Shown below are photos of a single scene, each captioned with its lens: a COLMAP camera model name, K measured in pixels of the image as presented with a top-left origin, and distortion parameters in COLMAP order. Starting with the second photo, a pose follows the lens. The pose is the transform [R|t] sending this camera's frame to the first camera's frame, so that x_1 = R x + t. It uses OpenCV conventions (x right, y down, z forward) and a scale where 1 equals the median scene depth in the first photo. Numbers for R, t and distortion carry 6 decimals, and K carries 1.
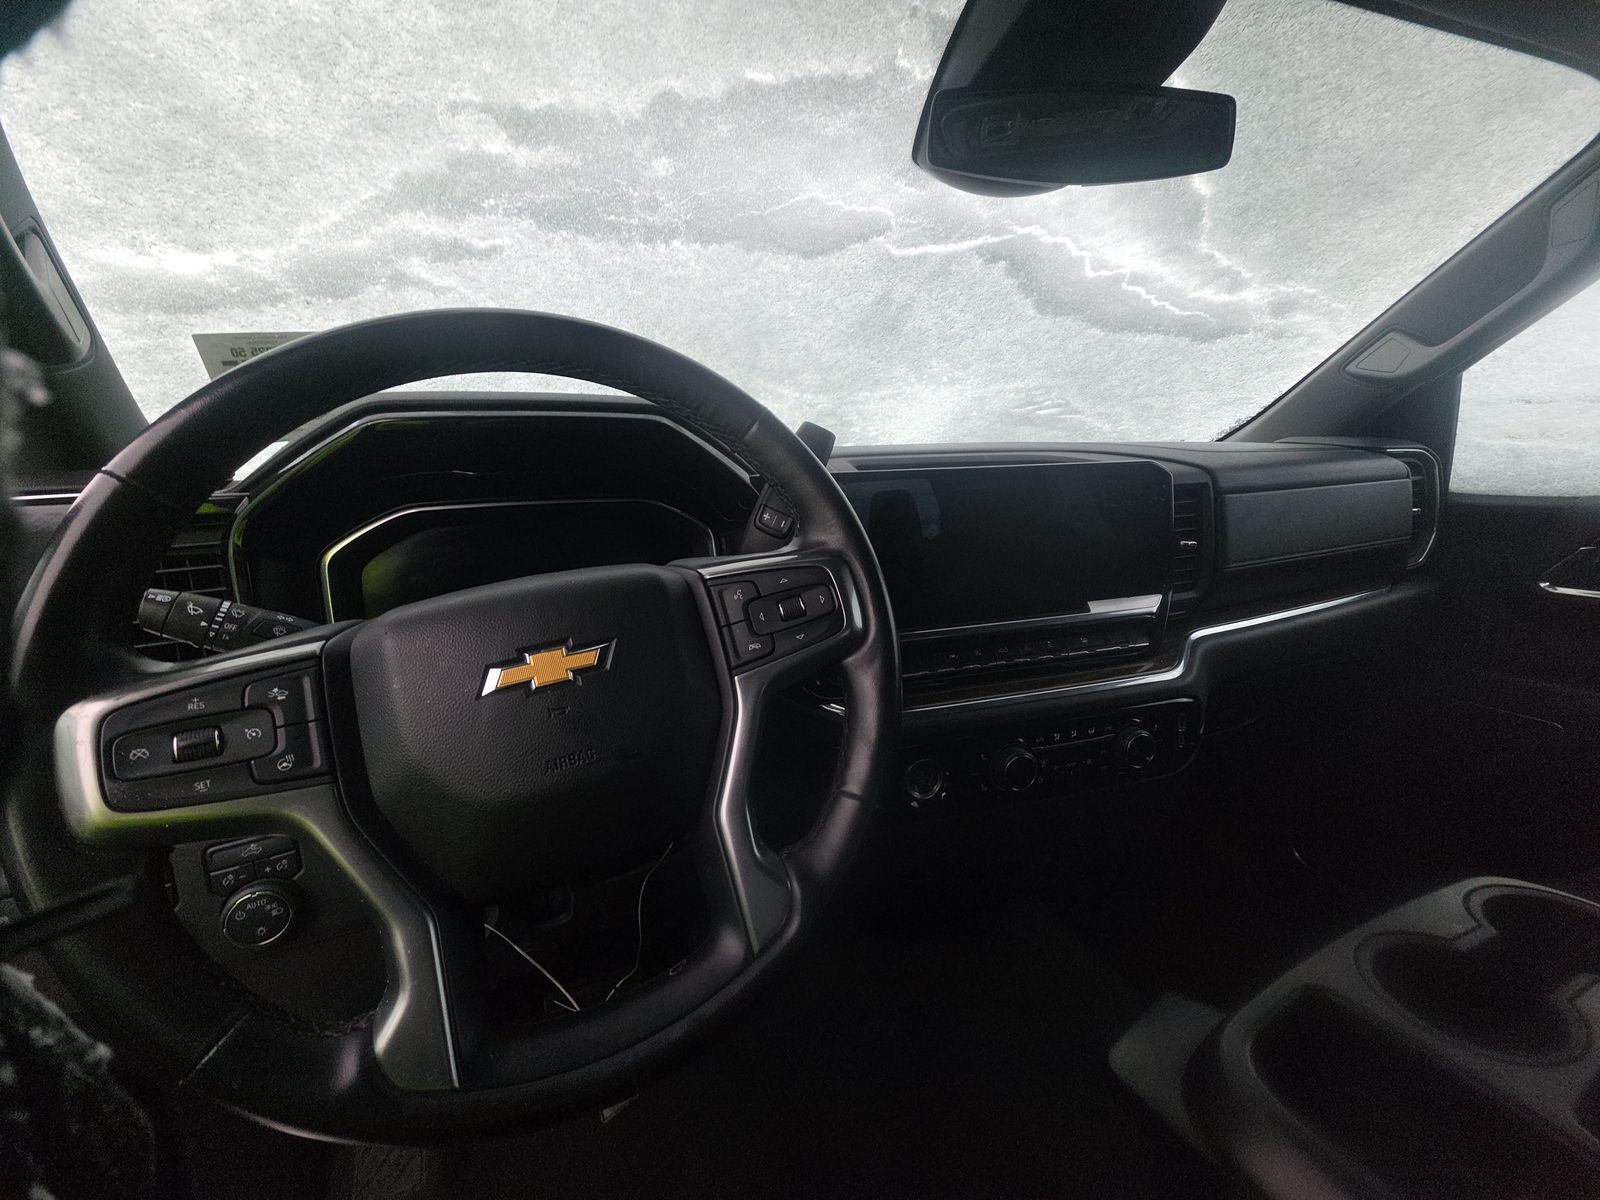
lens RADIAL K [[628.1, 0, 842.1], [0, 628.1, 565.6], [0, 0, 1]] dist [-0.001824, -0.000608]
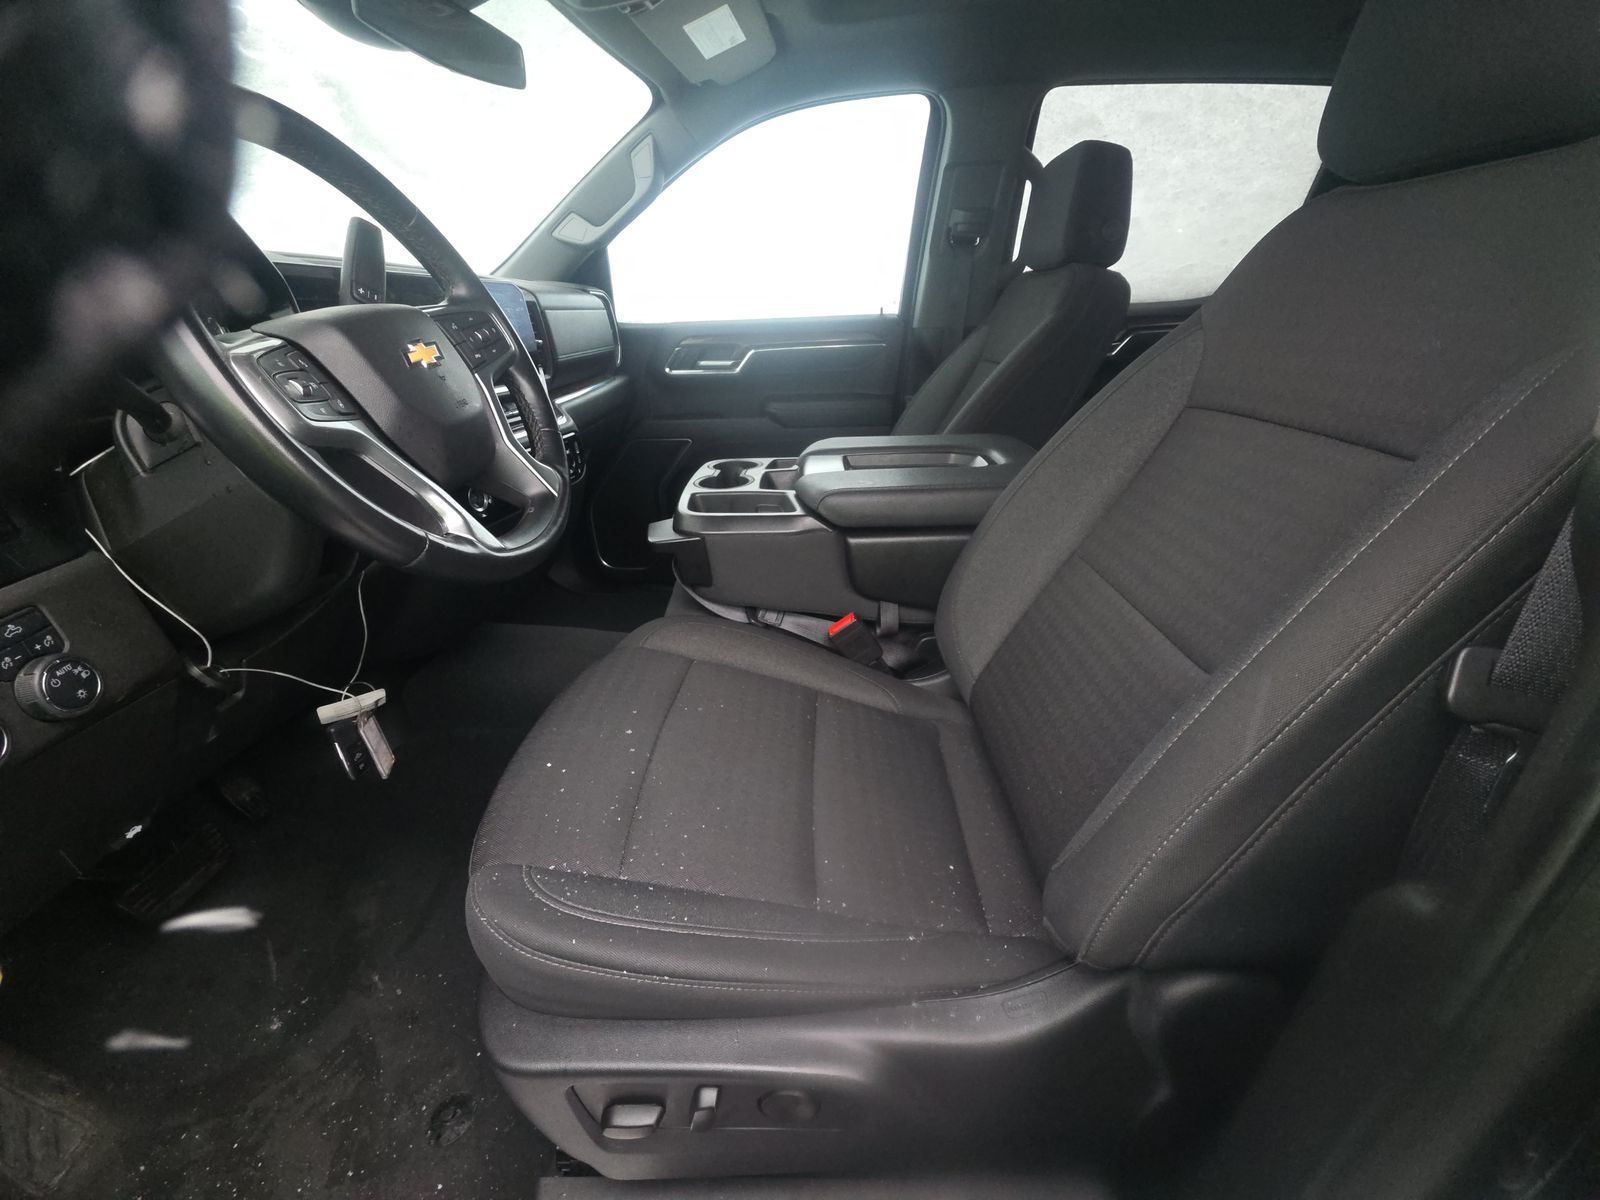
lens RADIAL K [[651.6, 0, 800.0], [0, 651.6, 600.0], [0, 0, 1]] dist [-0.001144, -0.000299]
pose [[0.413056, -0.338137, 0.845605, -1.795354], [0.157602, 0.941048, 0.299318, 0.433753], [-0.896965, 0.009635, 0.441996, -0.705196]]
